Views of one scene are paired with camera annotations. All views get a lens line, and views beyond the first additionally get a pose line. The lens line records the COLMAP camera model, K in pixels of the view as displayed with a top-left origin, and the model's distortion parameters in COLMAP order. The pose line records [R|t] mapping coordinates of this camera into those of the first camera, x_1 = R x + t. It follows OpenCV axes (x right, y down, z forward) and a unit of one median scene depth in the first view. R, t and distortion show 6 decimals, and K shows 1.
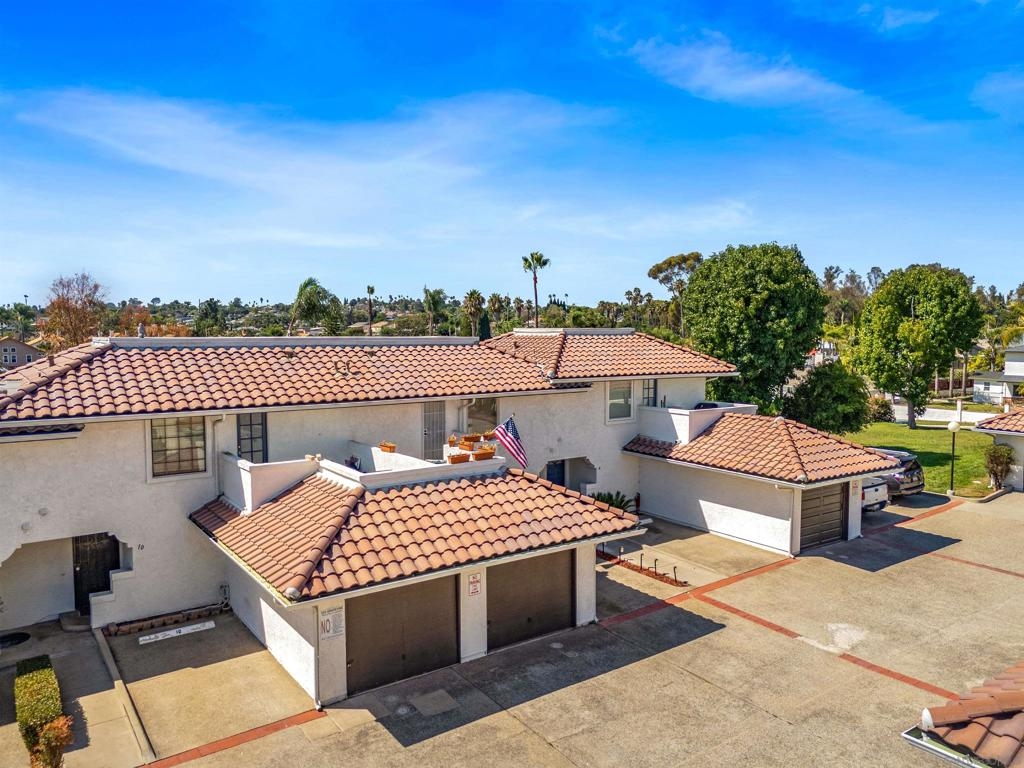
lens RADIAL K [[737.2, 0, 512.0], [0, 737.2, 384.0], [0, 0, 1]] dist [0.029196, -0.008367]
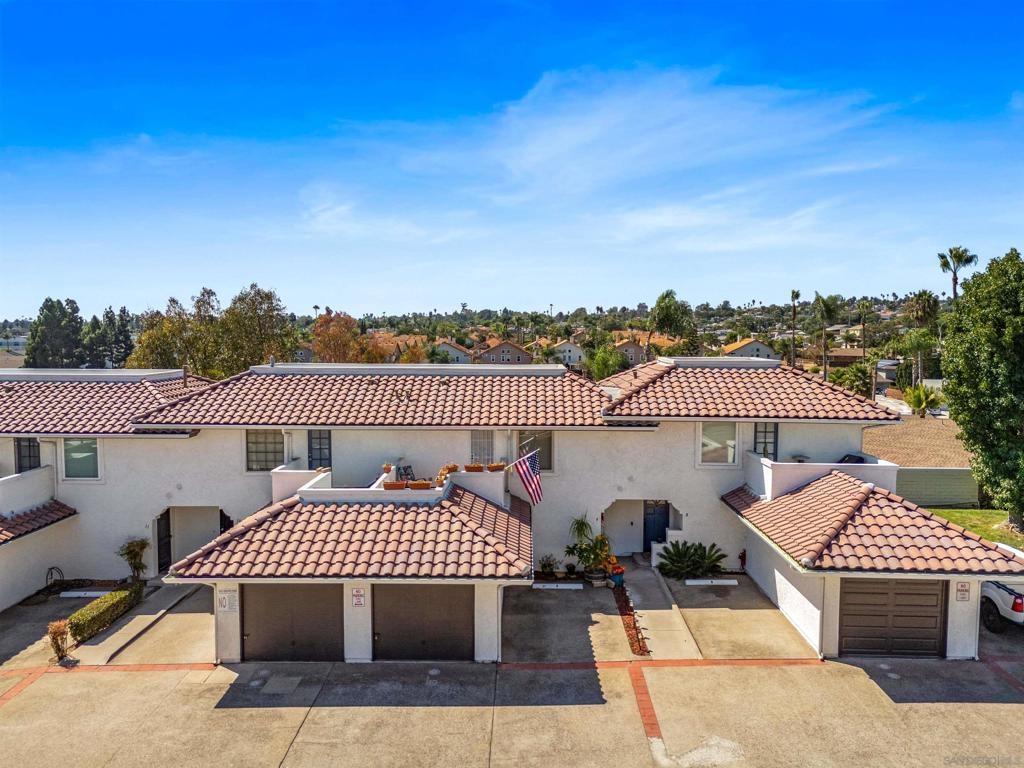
lens RADIAL K [[737.2, 0, 512.0], [0, 737.2, 384.0], [0, 0, 1]] dist [0.029196, -0.008367]
pose [[0.807816, 0.040044, -0.588072, 0.030696], [-0.052203, 0.998630, -0.003709, 0.001589], [0.587118, 0.033695, 0.808800, -0.308299]]
